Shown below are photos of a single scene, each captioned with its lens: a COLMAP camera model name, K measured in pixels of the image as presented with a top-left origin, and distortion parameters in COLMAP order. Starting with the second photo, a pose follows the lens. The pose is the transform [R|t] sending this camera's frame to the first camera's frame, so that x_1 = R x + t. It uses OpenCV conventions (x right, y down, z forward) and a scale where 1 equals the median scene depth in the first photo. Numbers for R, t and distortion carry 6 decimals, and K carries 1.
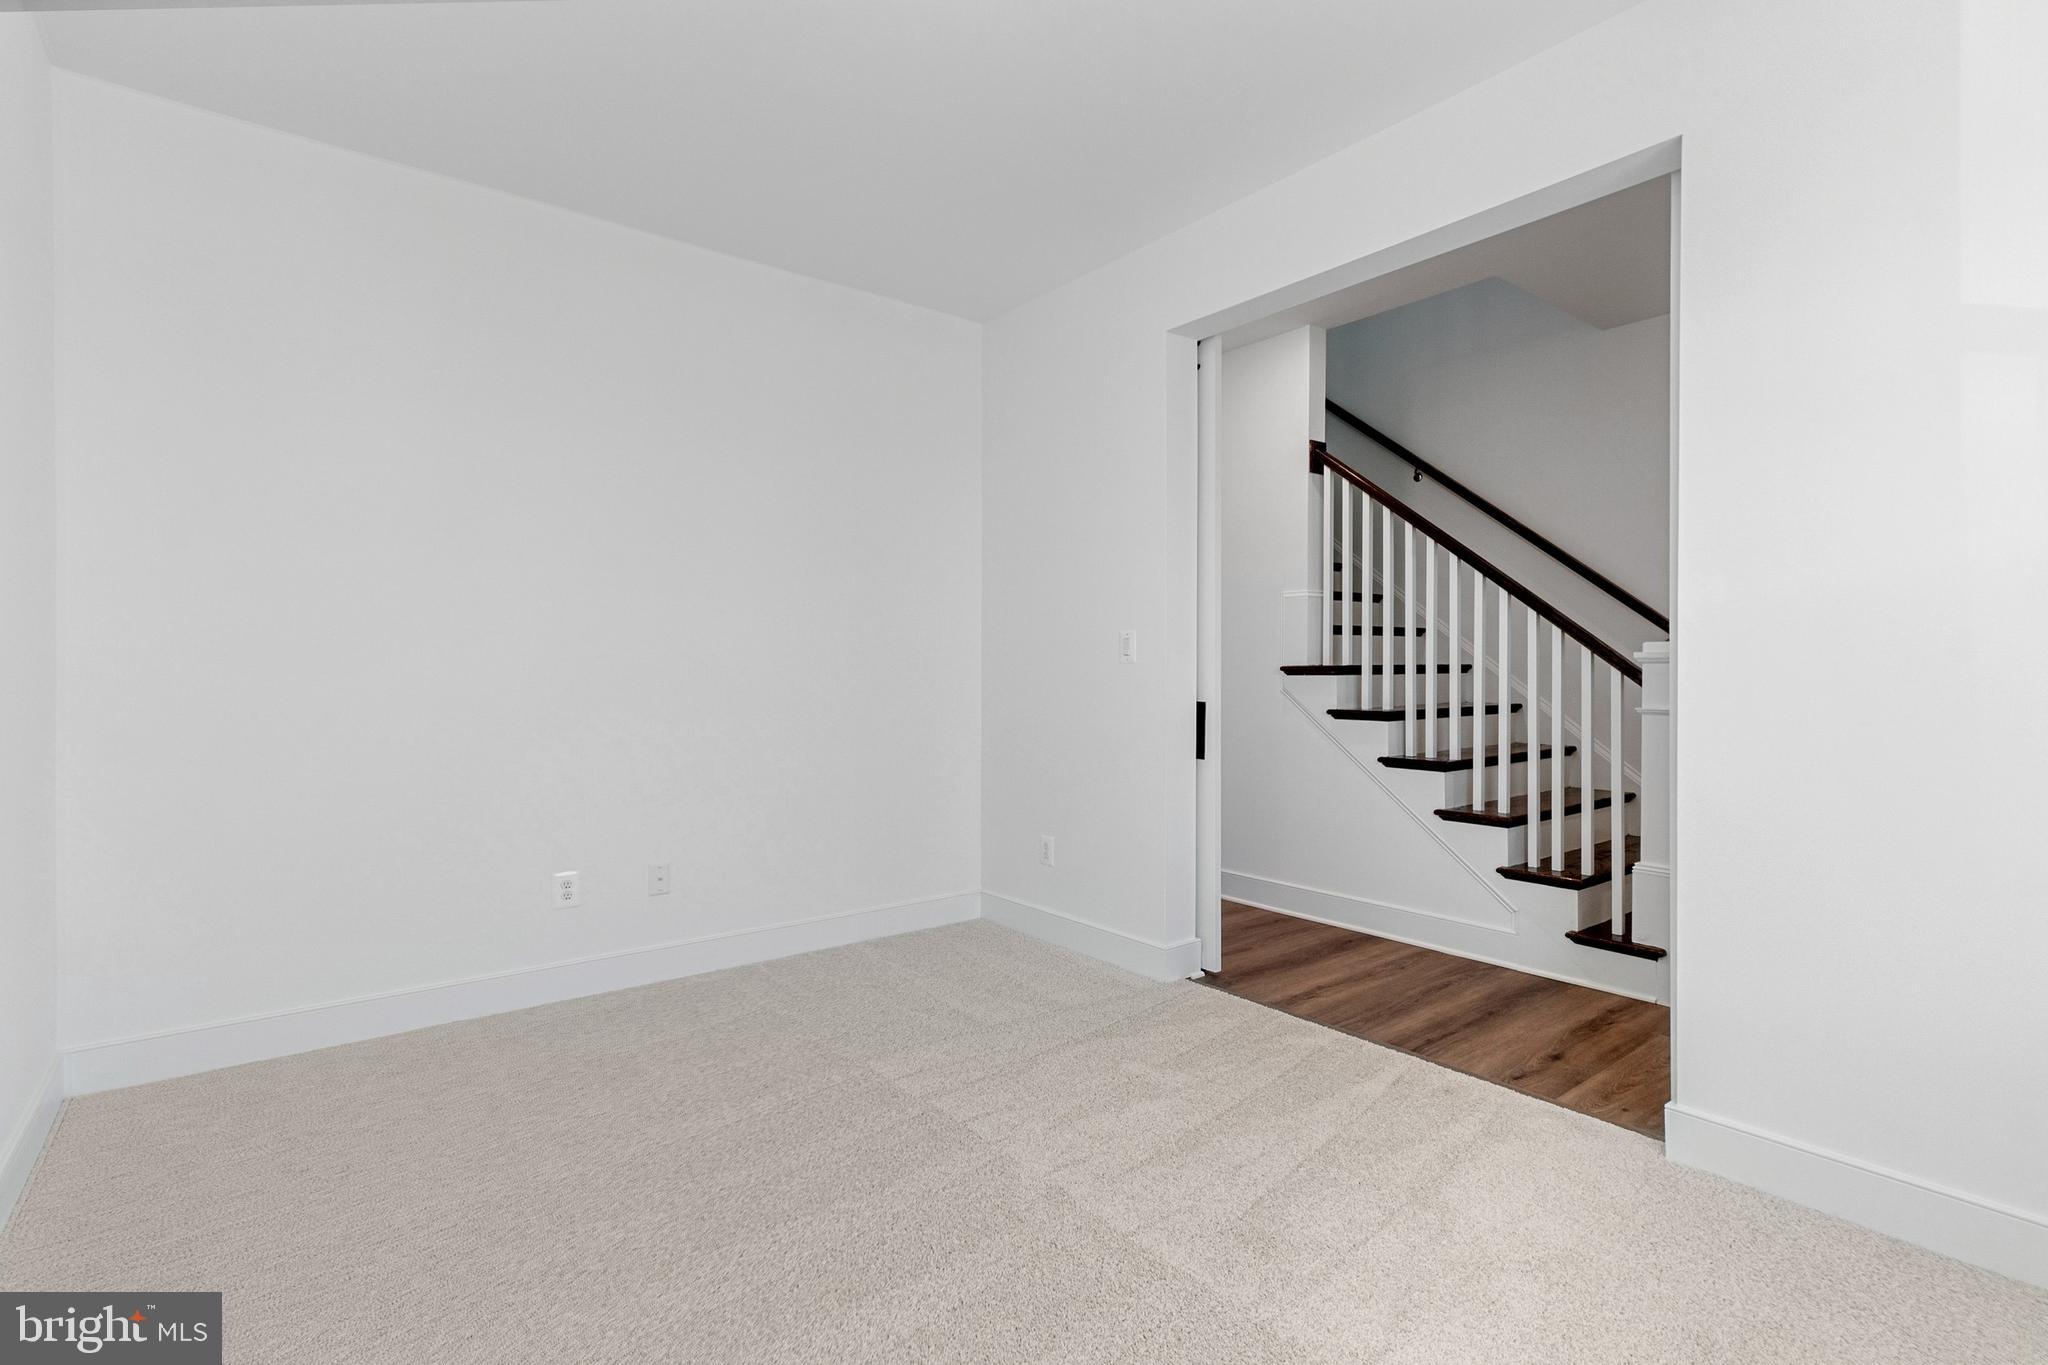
lens RADIAL K [[988.6, 0, 1011.8], [0, 988.6, 676.4], [0, 0, 1]] dist [0.019088, 0.000428]
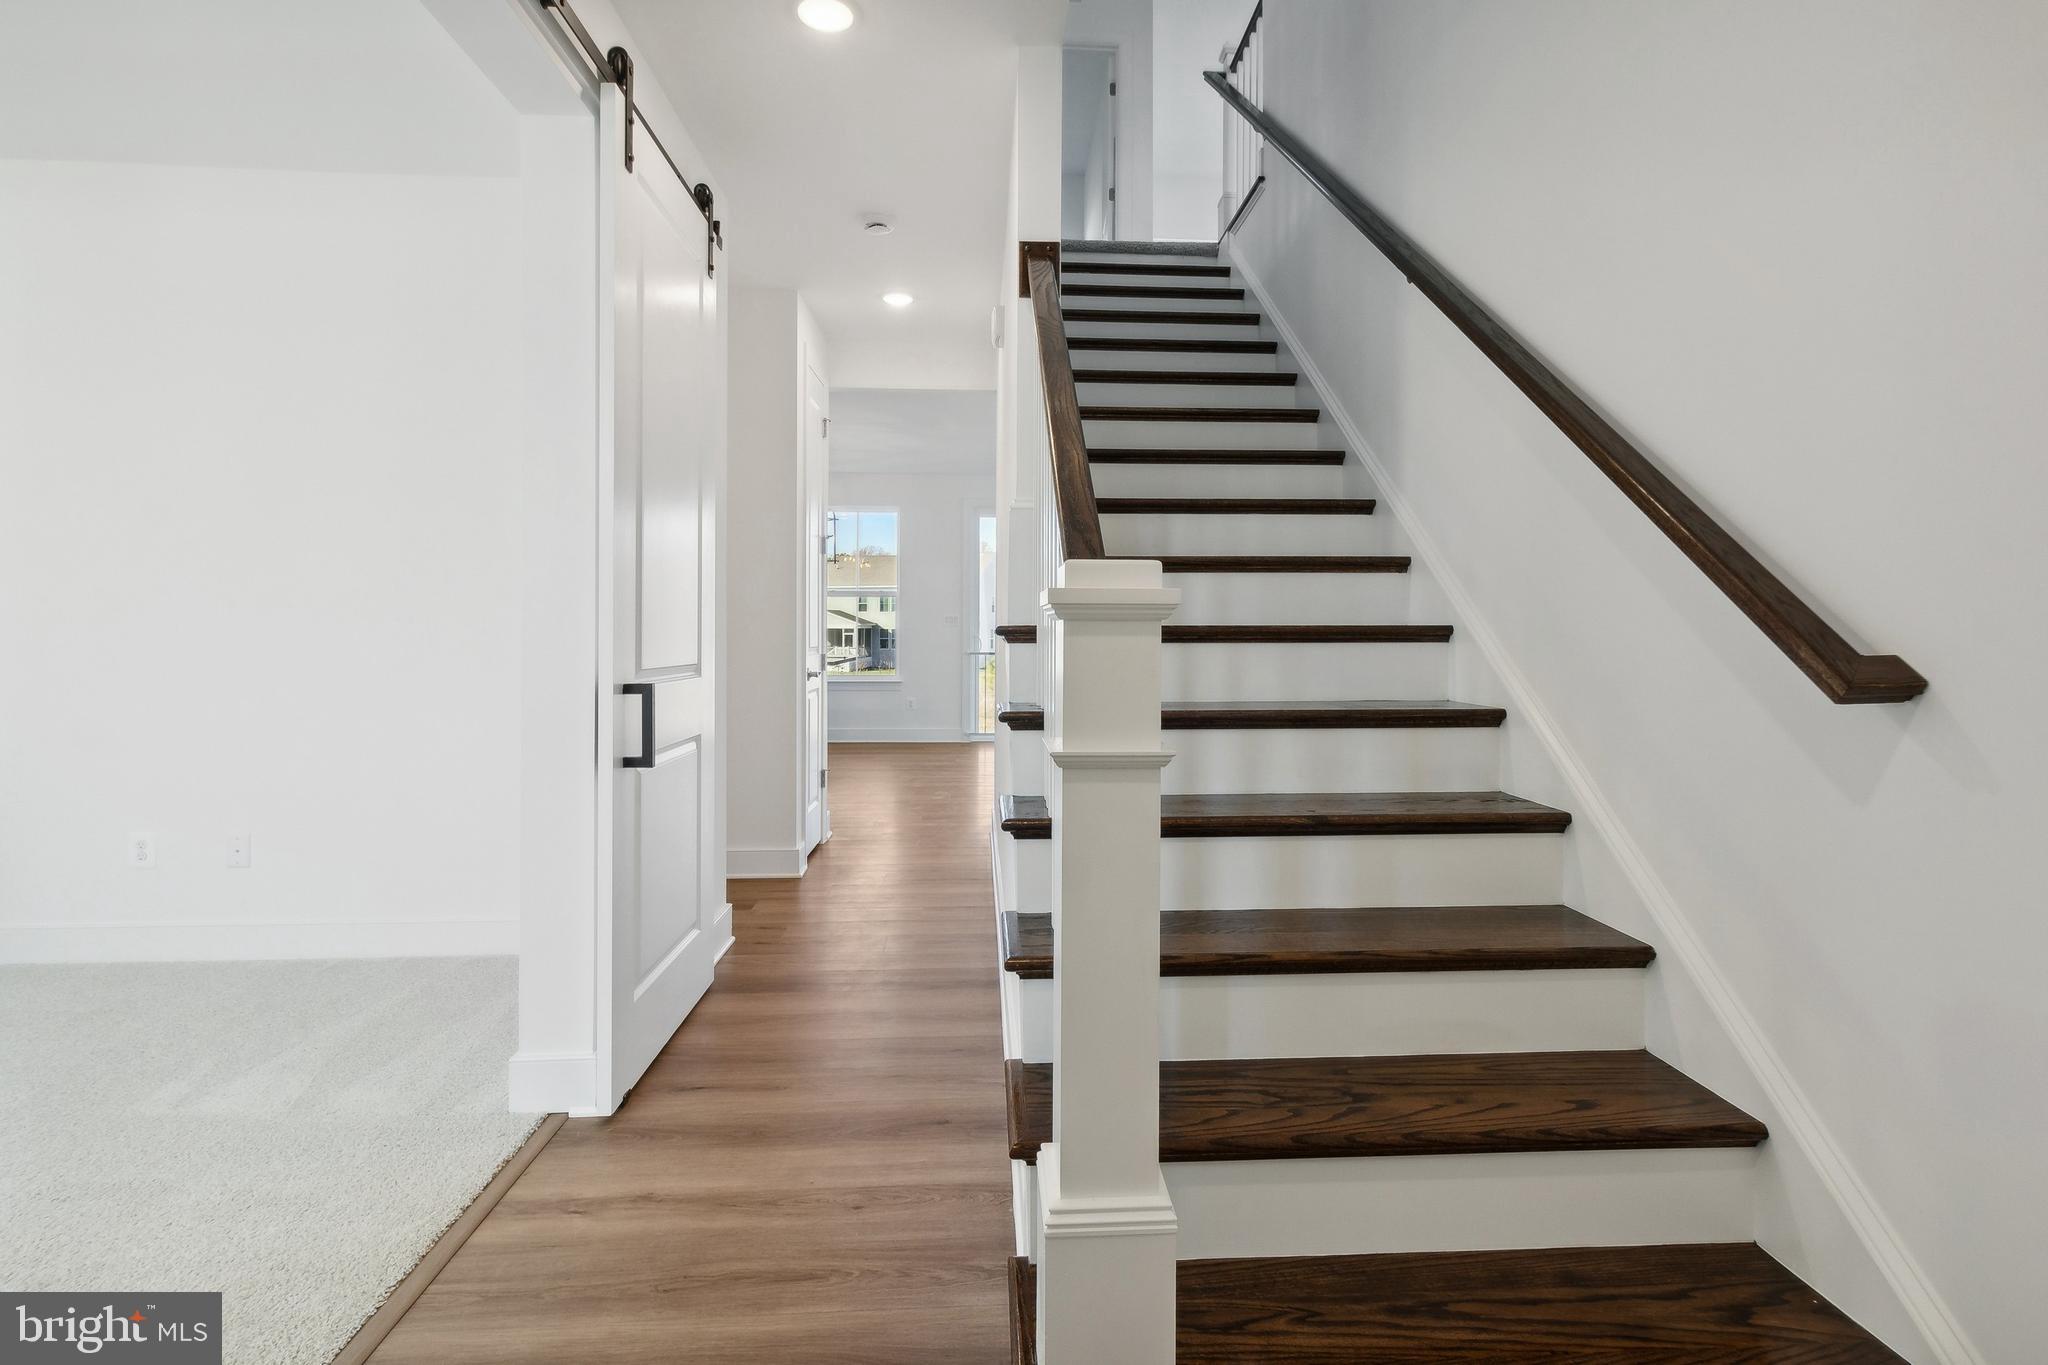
lens RADIAL K [[988.6, 0, 1028.3], [0, 988.6, 672.3], [0, 0, 1]] dist [0.019088, 0.000428]
pose [[0.816535, 0.025024, -0.576753, 0.787820], [-0.011542, 0.999568, 0.027028, 0.003141], [0.577180, -0.015412, 0.816472, 0.665373]]
